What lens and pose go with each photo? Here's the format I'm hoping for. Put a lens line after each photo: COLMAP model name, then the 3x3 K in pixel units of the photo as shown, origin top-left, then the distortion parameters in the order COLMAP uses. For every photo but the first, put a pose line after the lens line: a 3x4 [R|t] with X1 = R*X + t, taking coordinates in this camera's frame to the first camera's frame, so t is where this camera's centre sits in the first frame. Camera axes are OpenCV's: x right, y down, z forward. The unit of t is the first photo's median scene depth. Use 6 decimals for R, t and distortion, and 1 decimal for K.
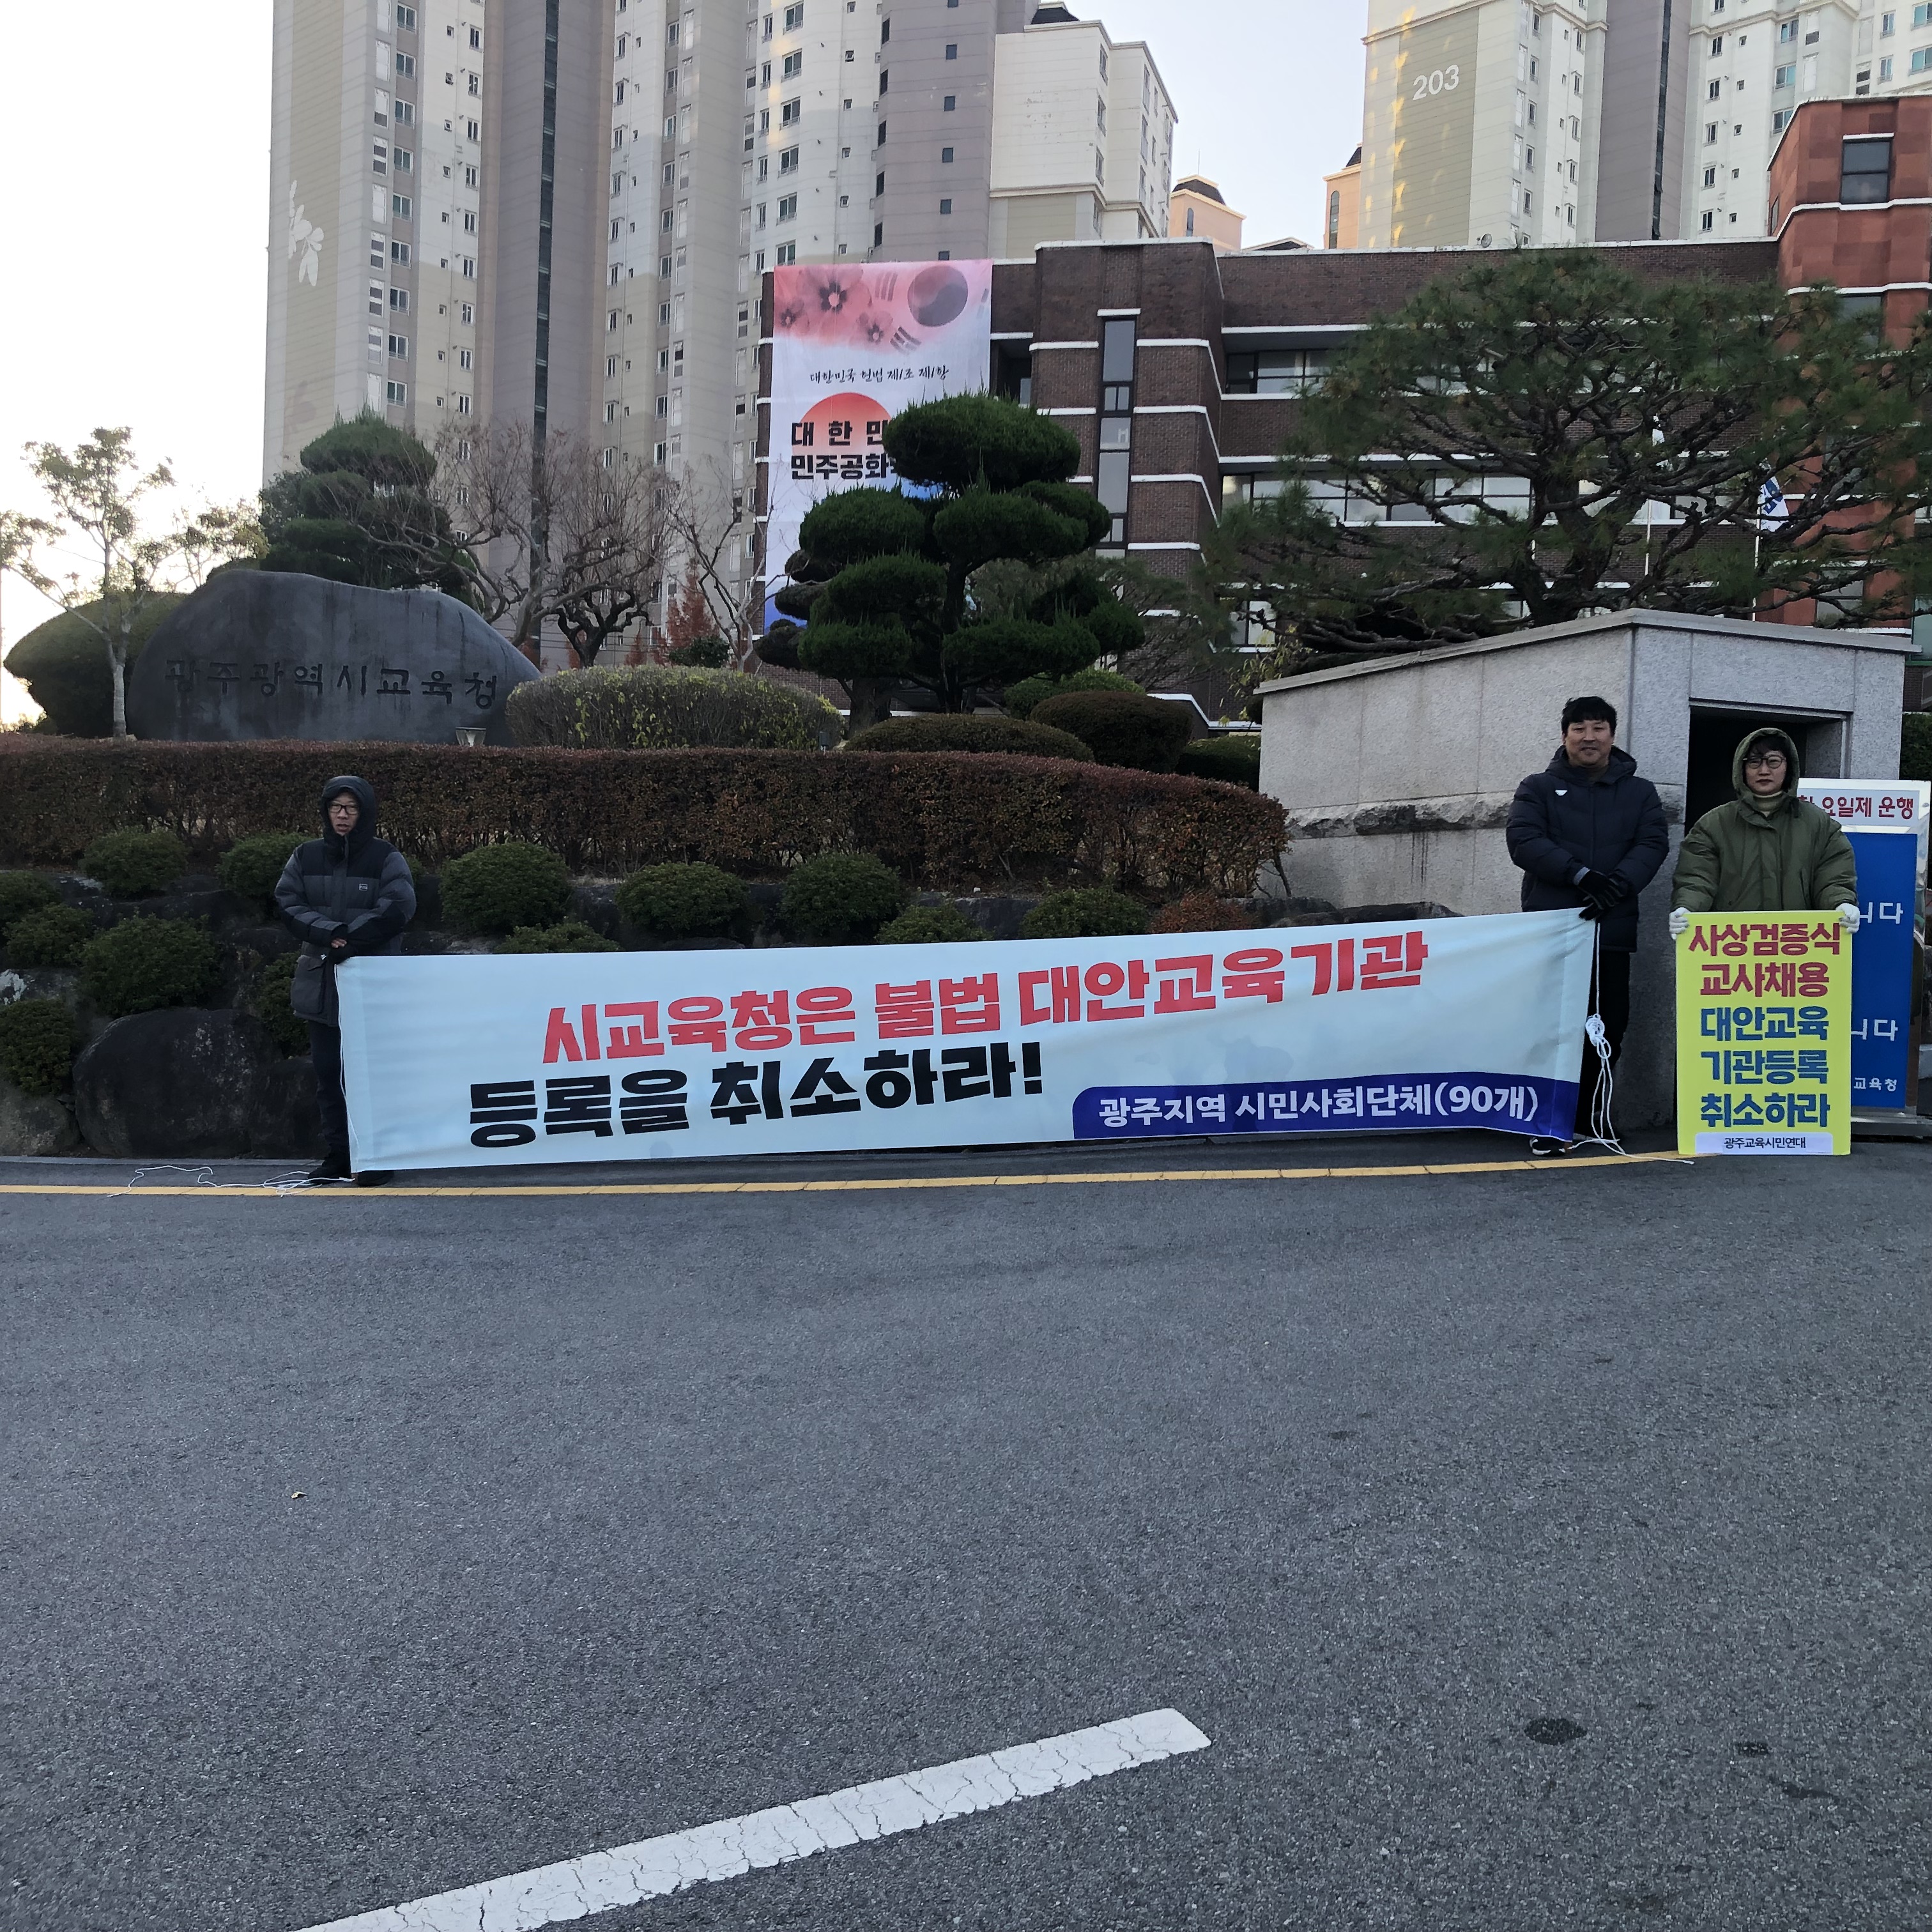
lens RADIAL K [[2252.9, 0, 966.0], [0, 2252.9, 966.0], [0, 0, 1]] dist [0.002681, 0.016546]
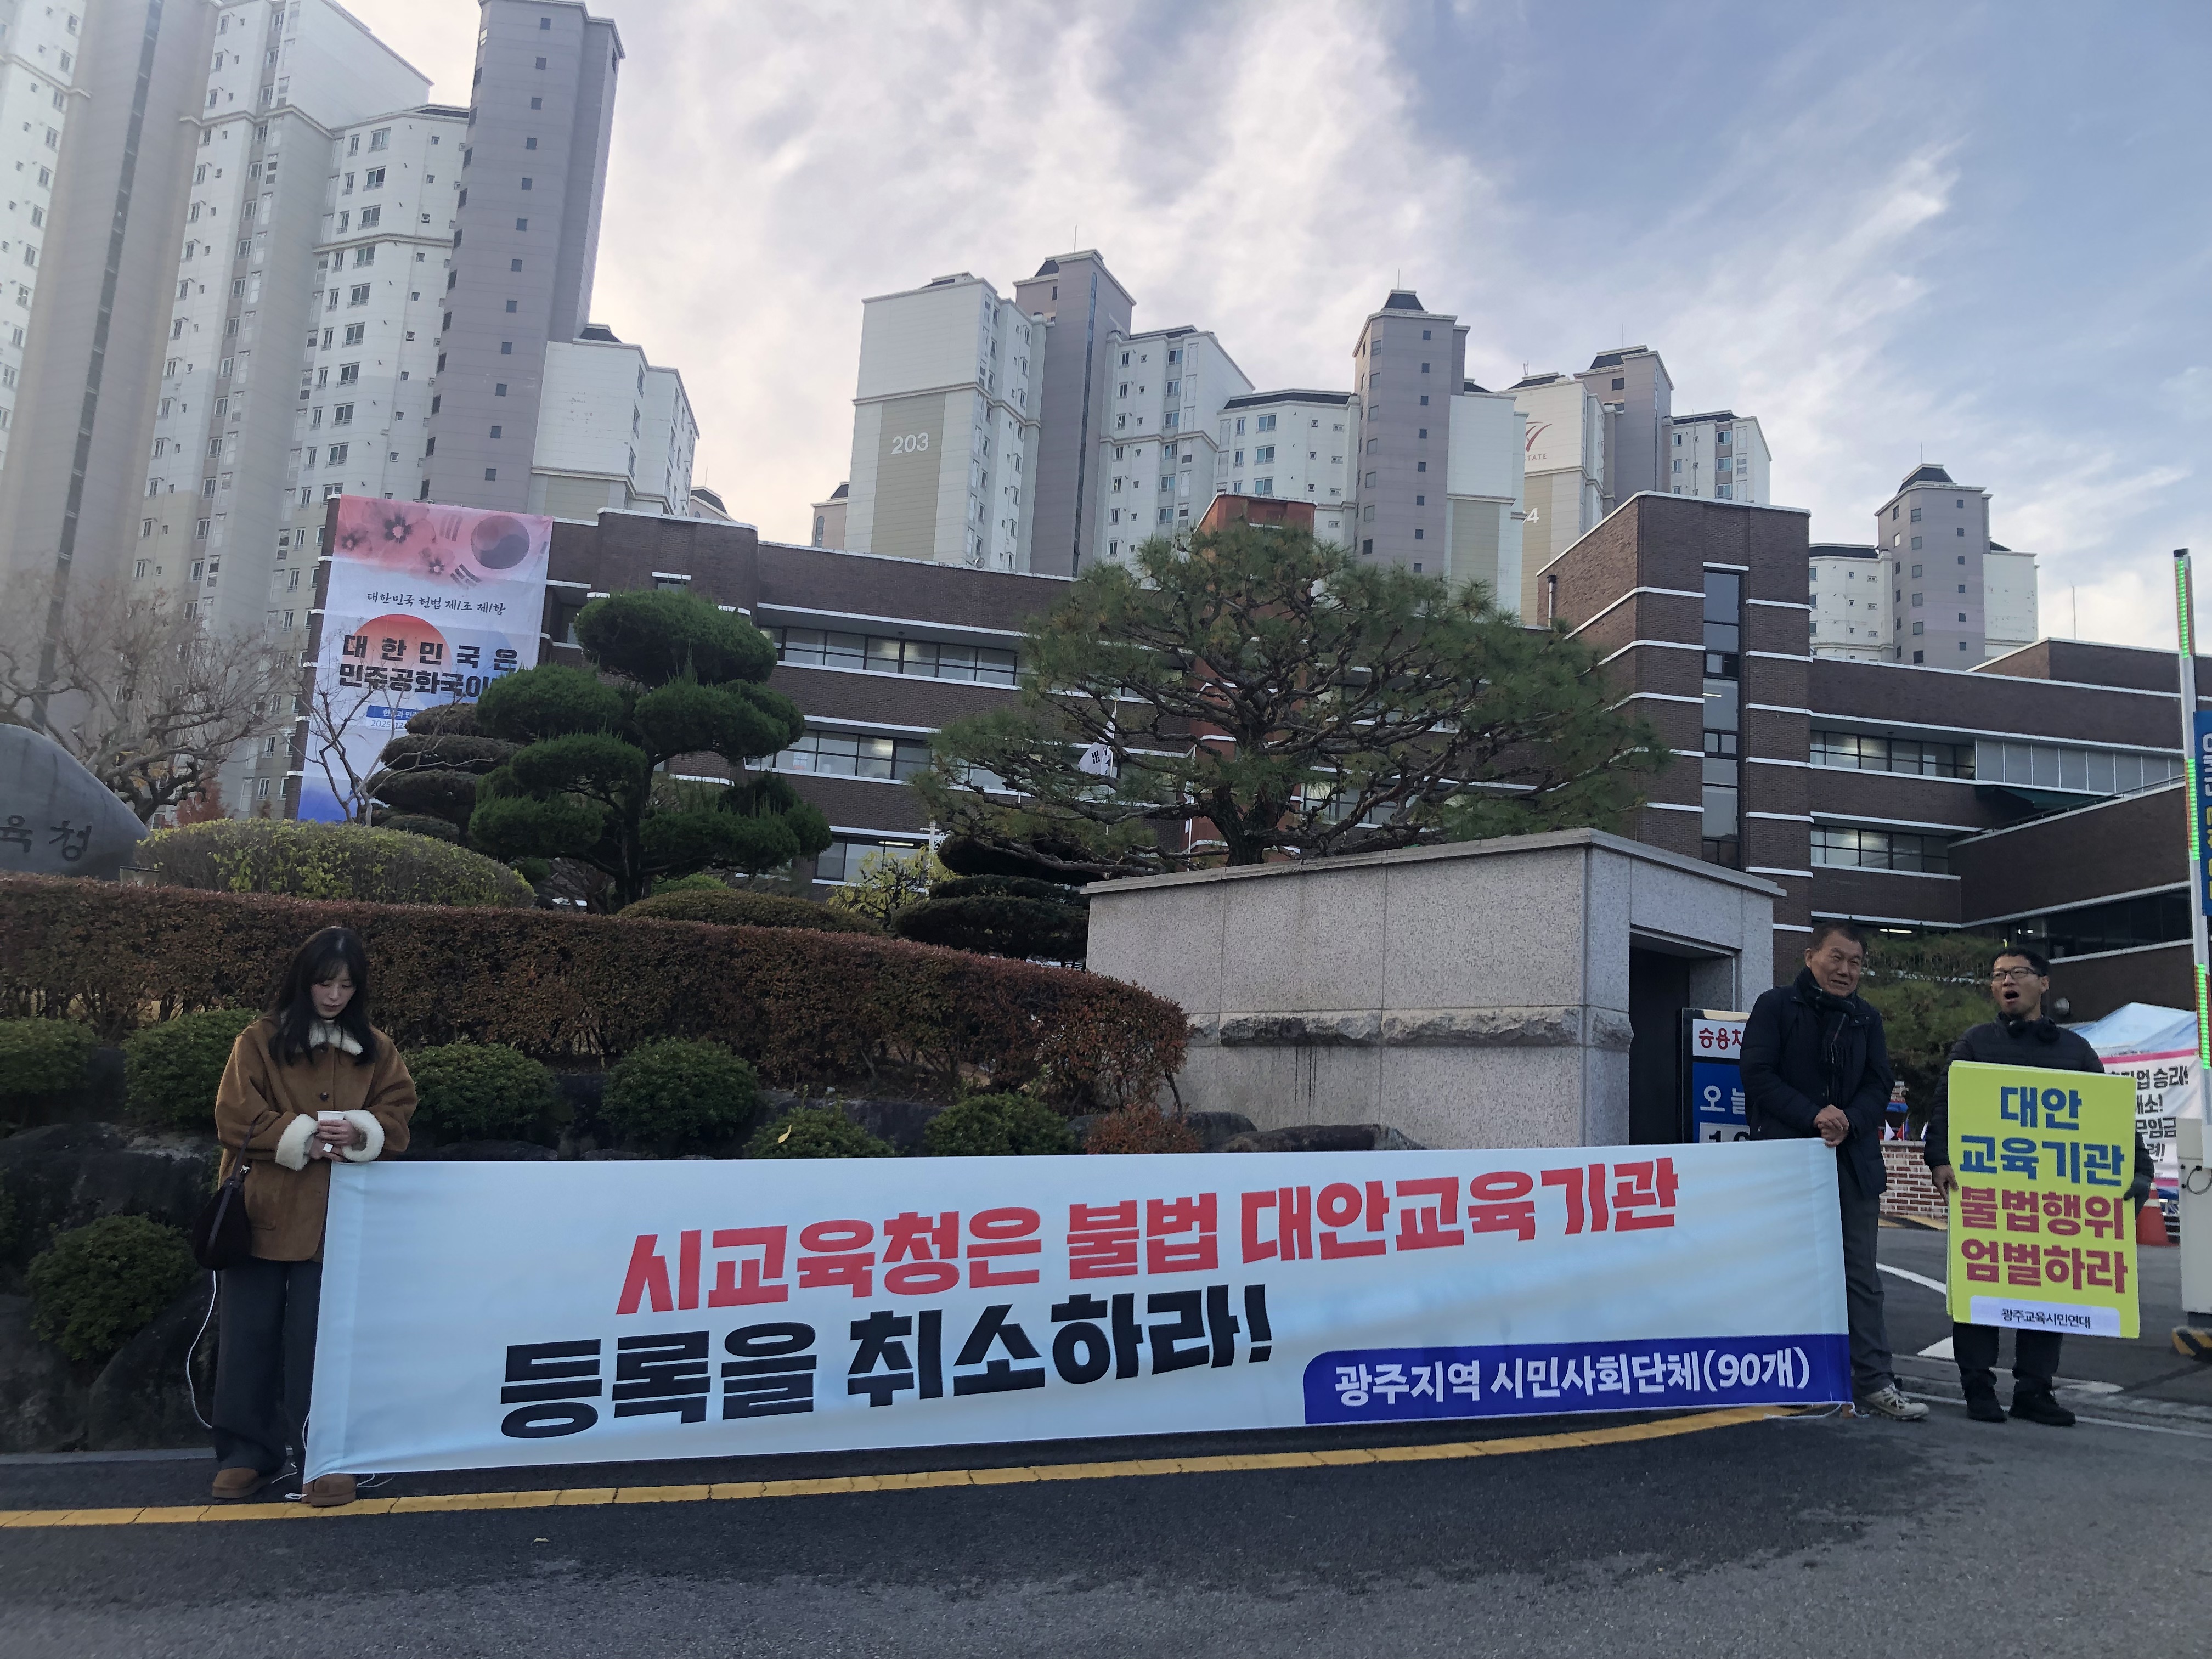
lens RADIAL K [[1793.1, 0, 1083.1], [0, 1793.1, 848.5], [0, 0, 1]] dist [0.024324, -0.009169]
pose [[0.929605, 0.084045, 0.358847, -0.049859], [-0.023579, 0.985219, -0.169666, -0.003371], [-0.367803, 0.149261, 0.917846, 0.097695]]
